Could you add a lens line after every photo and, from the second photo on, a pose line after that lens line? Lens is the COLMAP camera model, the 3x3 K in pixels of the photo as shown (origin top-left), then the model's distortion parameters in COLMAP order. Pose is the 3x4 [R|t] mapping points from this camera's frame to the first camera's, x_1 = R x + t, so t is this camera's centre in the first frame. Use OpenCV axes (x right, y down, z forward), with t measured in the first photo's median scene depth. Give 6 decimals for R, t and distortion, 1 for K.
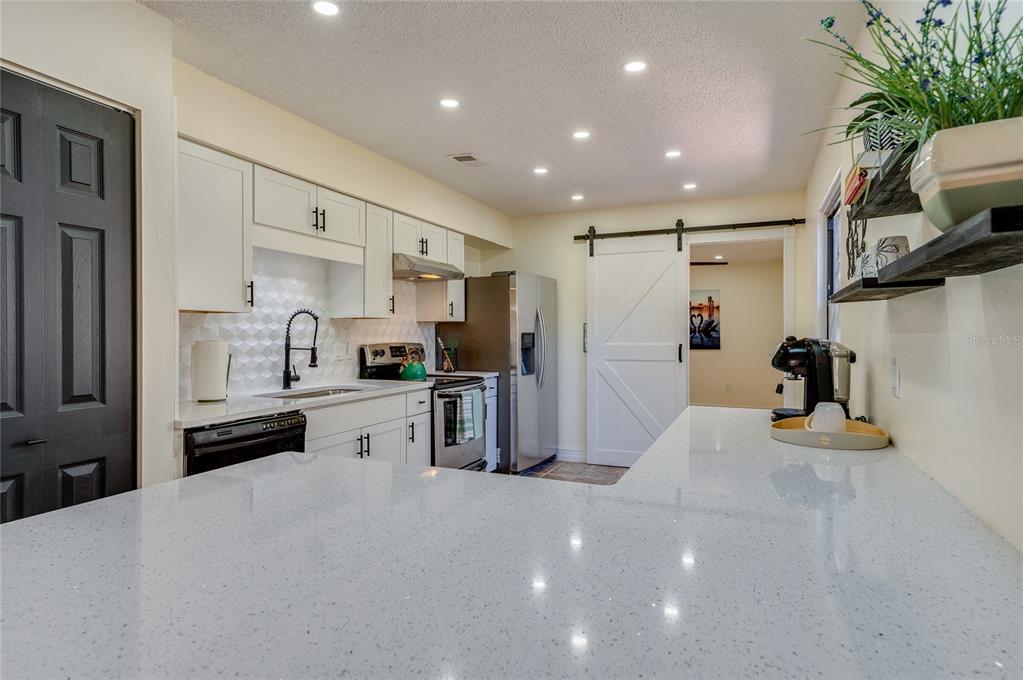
lens RADIAL K [[570.0, 0, 507.5], [0, 570.0, 337.4], [0, 0, 1]] dist [-0.001548, 0.003762]
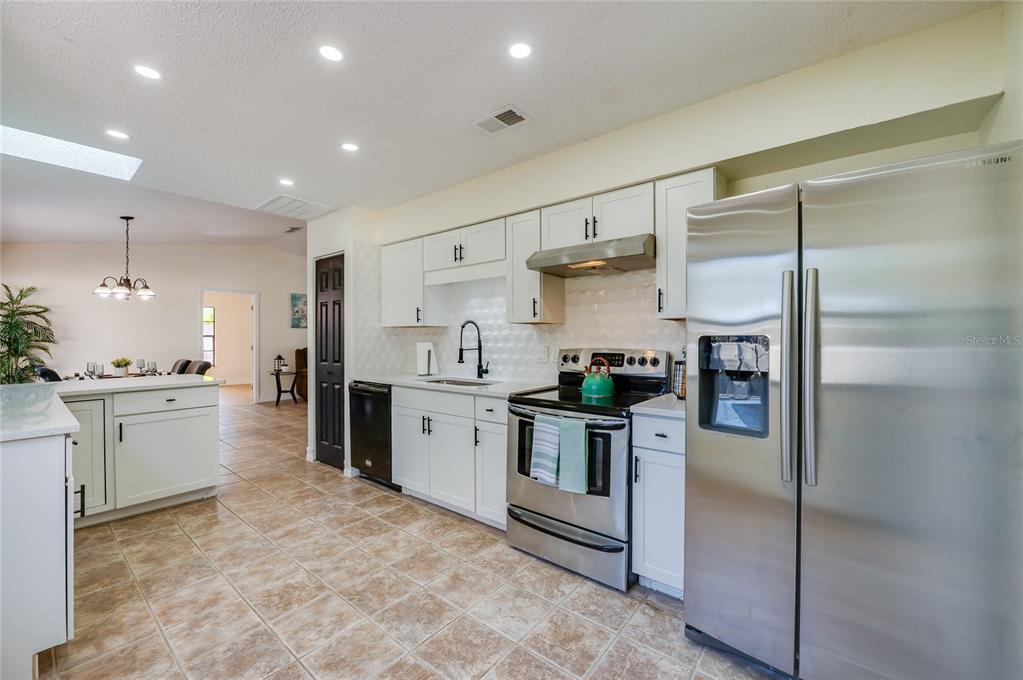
lens RADIAL K [[403.6, 0, 507.6], [0, 403.6, 339.1], [0, 0, 1]] dist [-0.012026, 0.001126]
pose [[-0.262601, 0.005788, -0.964887, 0.465959], [-0.002506, 0.999975, 0.006680, -0.009564], [0.964901, 0.004172, -0.262580, 1.139484]]
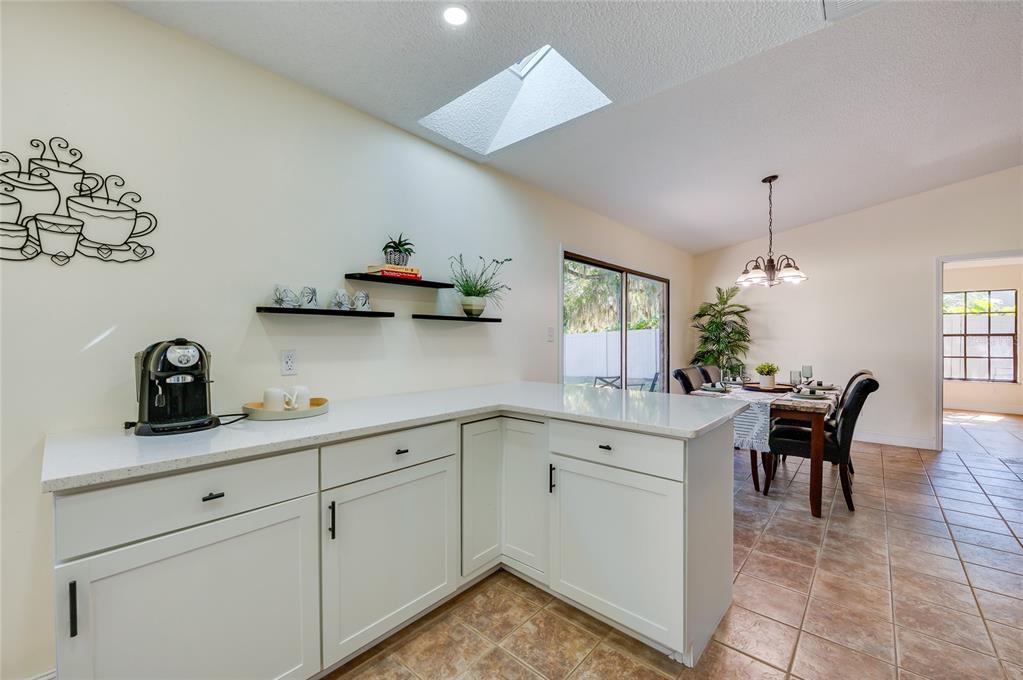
lens RADIAL K [[403.6, 0, 517.2], [0, 403.6, 337.4], [0, 0, 1]] dist [-0.012026, 0.001126]
pose [[-0.953080, 0.000896, 0.302718, -0.111087], [0.002048, 0.999992, 0.003488, -0.005360], [-0.302713, 0.003945, -0.953074, 0.775538]]
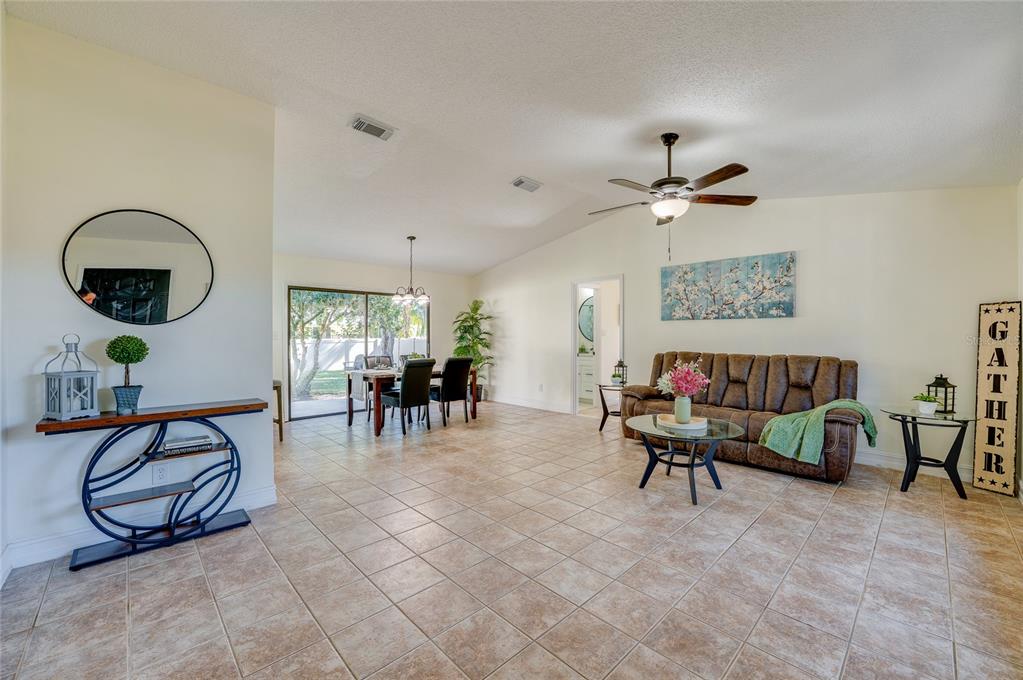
lens RADIAL K [[403.6, 0, 505.3], [0, 403.6, 342.5], [0, 0, 1]] dist [-0.012026, 0.001126]
pose [[-0.916952, -0.003476, 0.398982, -1.275082], [0.004405, 0.999813, 0.018835, -0.005714], [-0.398973, 0.019029, -0.916765, 0.959810]]
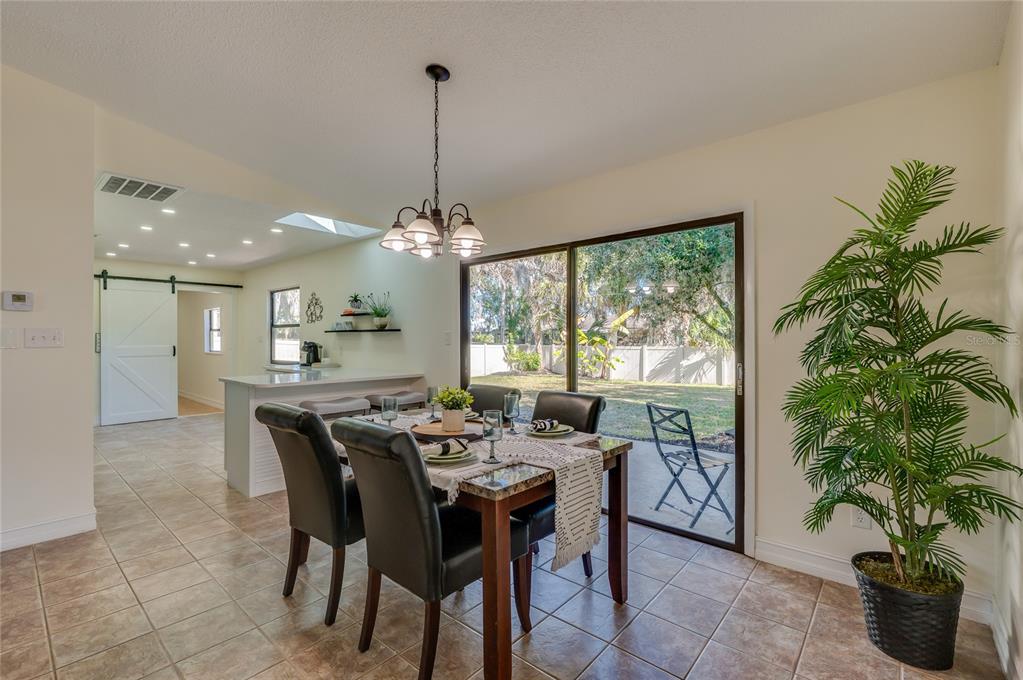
lens RADIAL K [[446.1, 0, 510.5], [0, 446.1, 339.1], [0, 0, 1]] dist [0.002971, -0.000440]
pose [[0.294487, 0.002124, 0.955653, -0.907144], [0.004125, 0.999985, -0.003494, -0.003126], [-0.955647, 0.004971, 0.294474, -0.508283]]
